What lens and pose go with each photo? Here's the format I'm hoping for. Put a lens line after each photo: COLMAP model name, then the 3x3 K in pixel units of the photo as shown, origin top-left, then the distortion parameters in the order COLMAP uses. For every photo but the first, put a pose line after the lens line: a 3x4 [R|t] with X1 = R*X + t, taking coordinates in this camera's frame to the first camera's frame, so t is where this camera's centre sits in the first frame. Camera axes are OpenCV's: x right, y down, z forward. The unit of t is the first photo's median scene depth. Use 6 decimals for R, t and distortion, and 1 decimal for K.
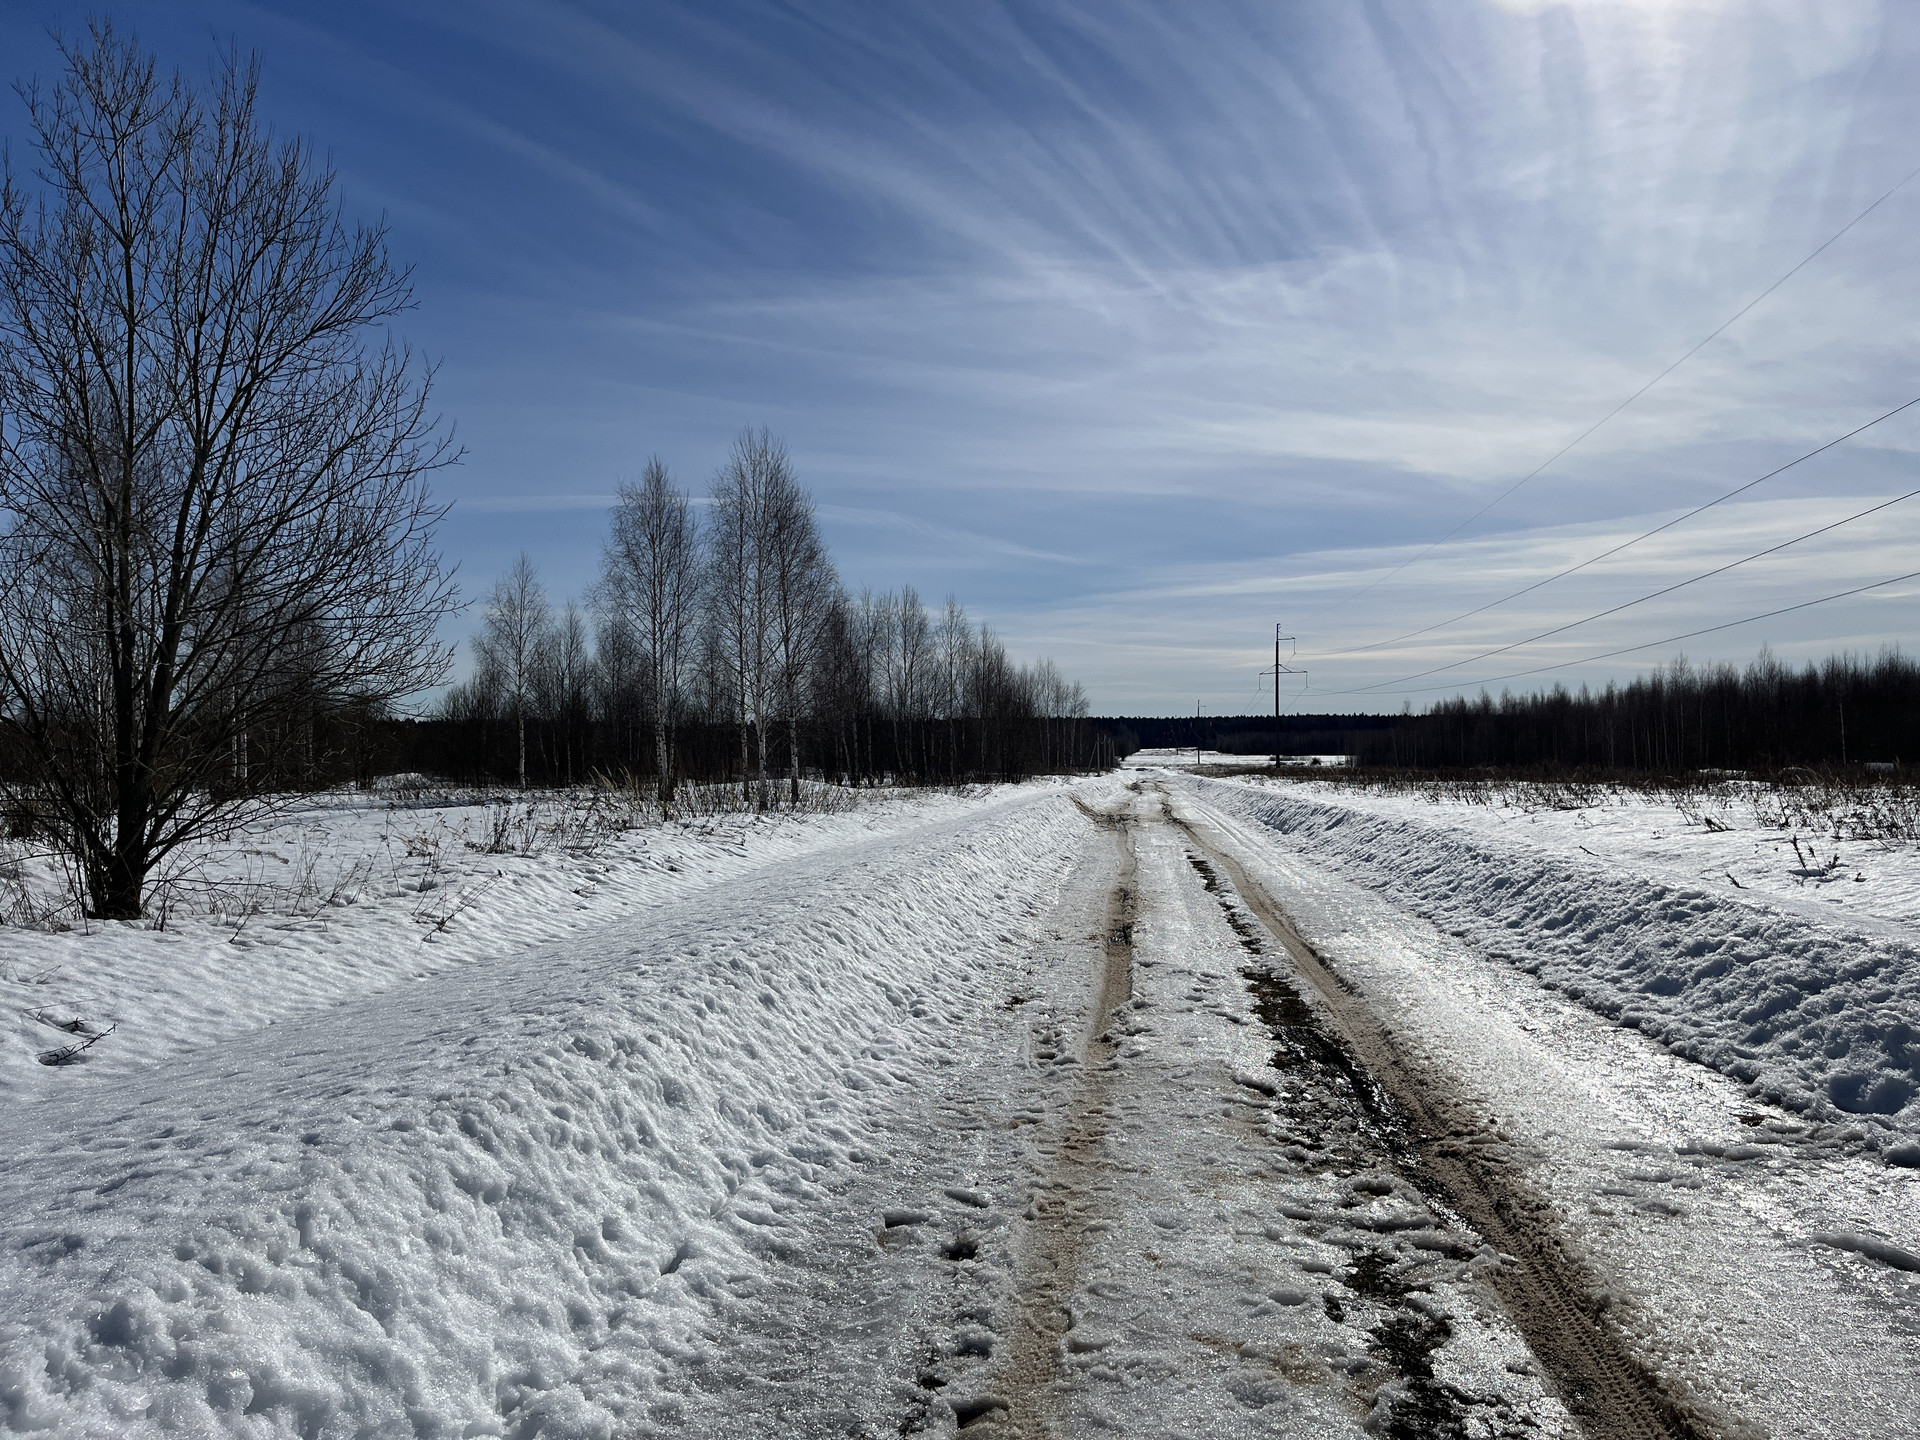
lens RADIAL K [[1461.7, 0, 976.3], [0, 1461.7, 712.4], [0, 0, 1]] dist [0.061482, -0.072909]
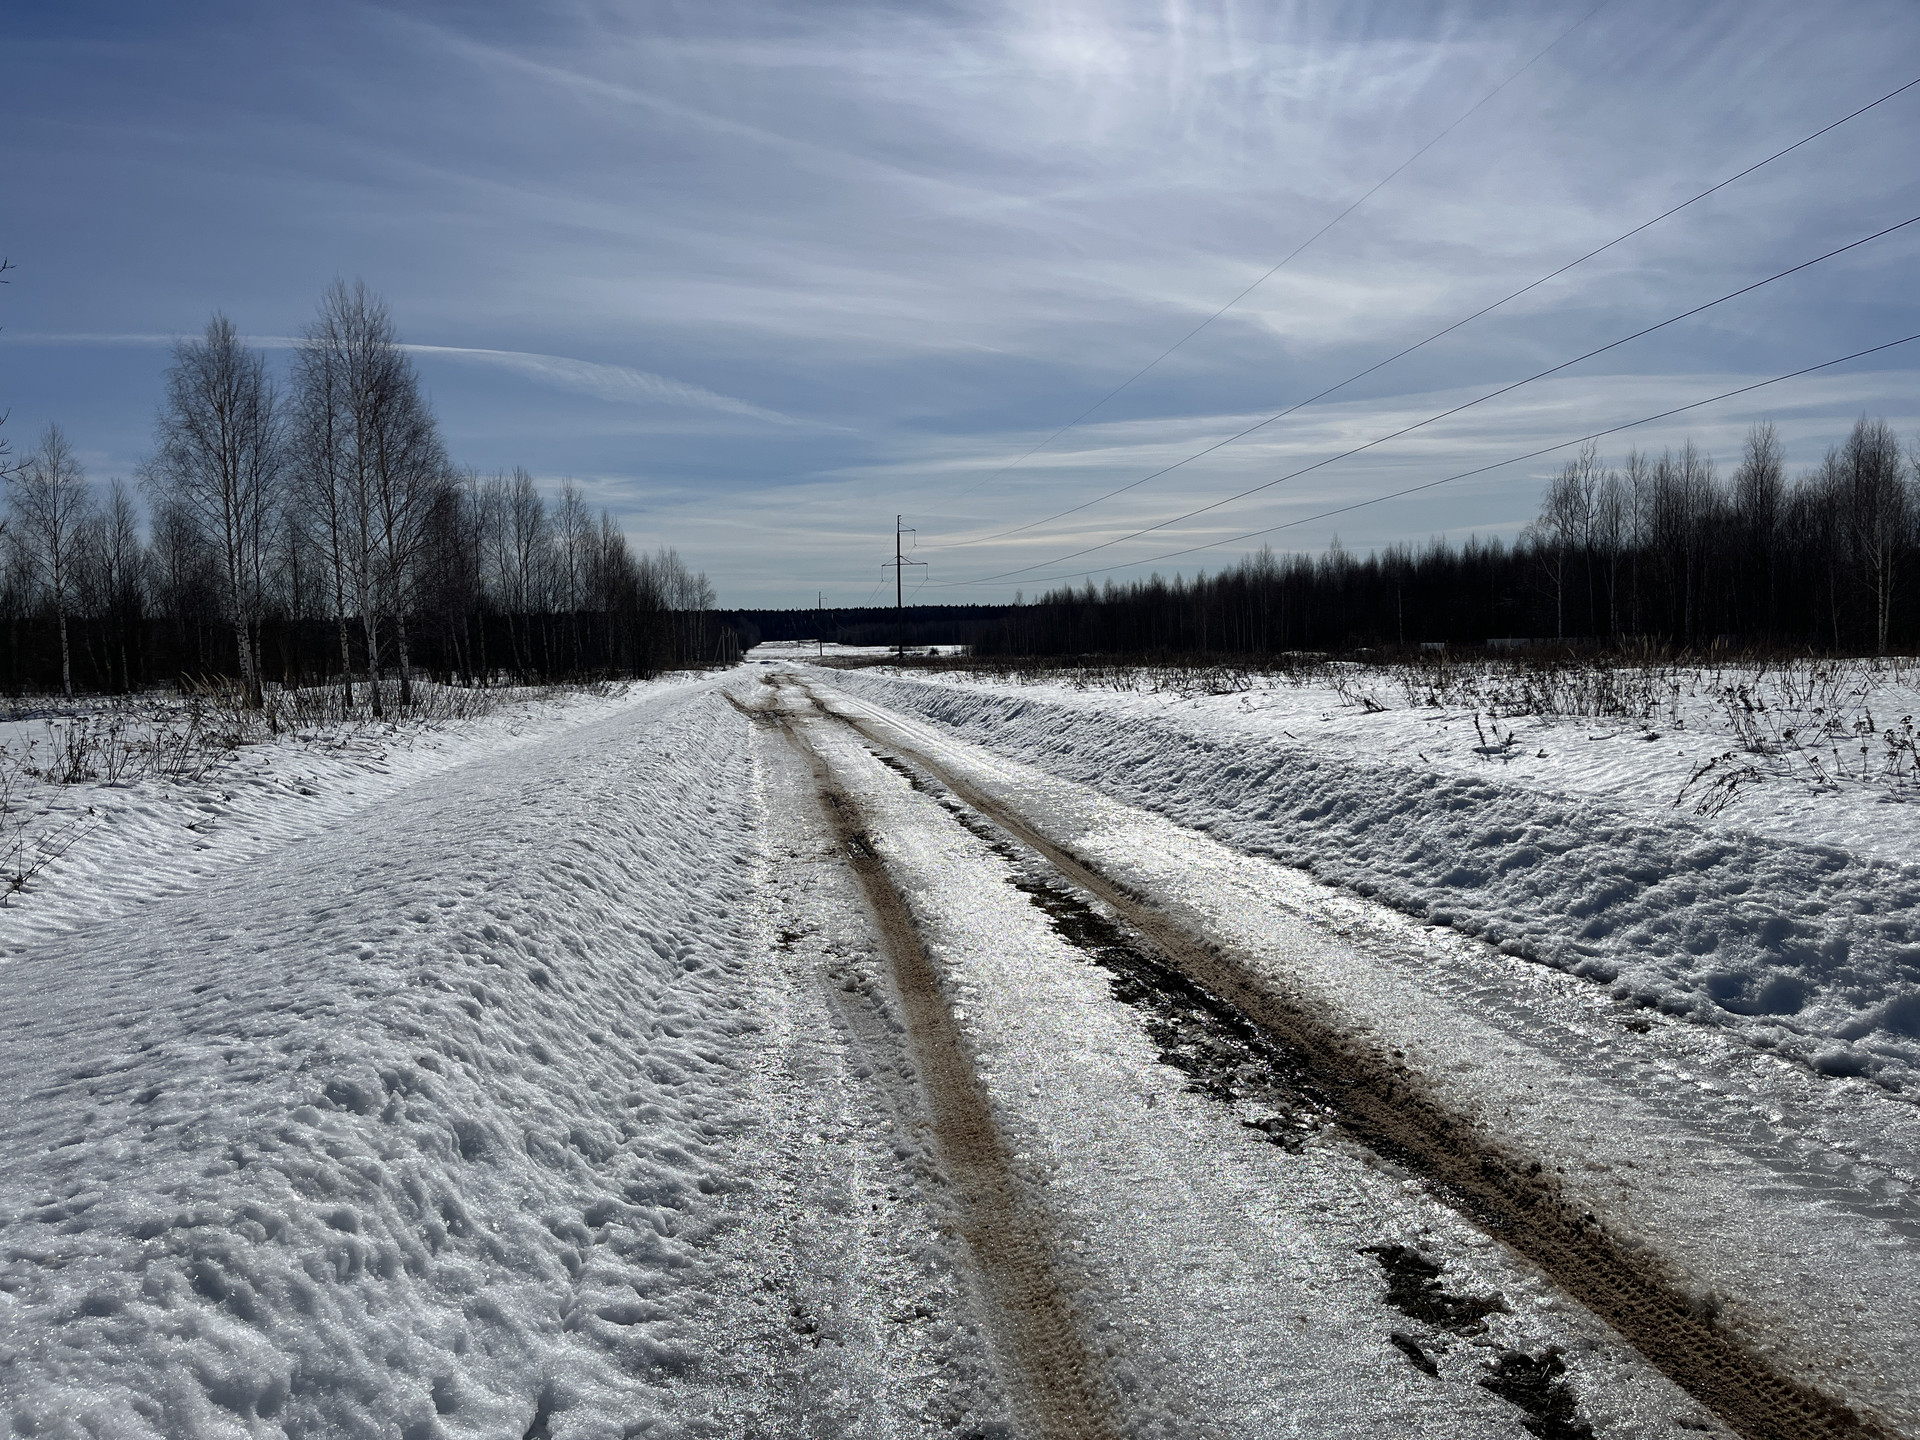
lens RADIAL K [[1461.7, 0, 958.7], [0, 1461.7, 729.9], [0, 0, 1]] dist [0.061482, -0.072909]
pose [[0.969550, -0.030327, 0.243006, -0.067534], [0.009459, 0.996199, 0.086586, 0.001795], [-0.244709, -0.081651, 0.966153, 0.128832]]
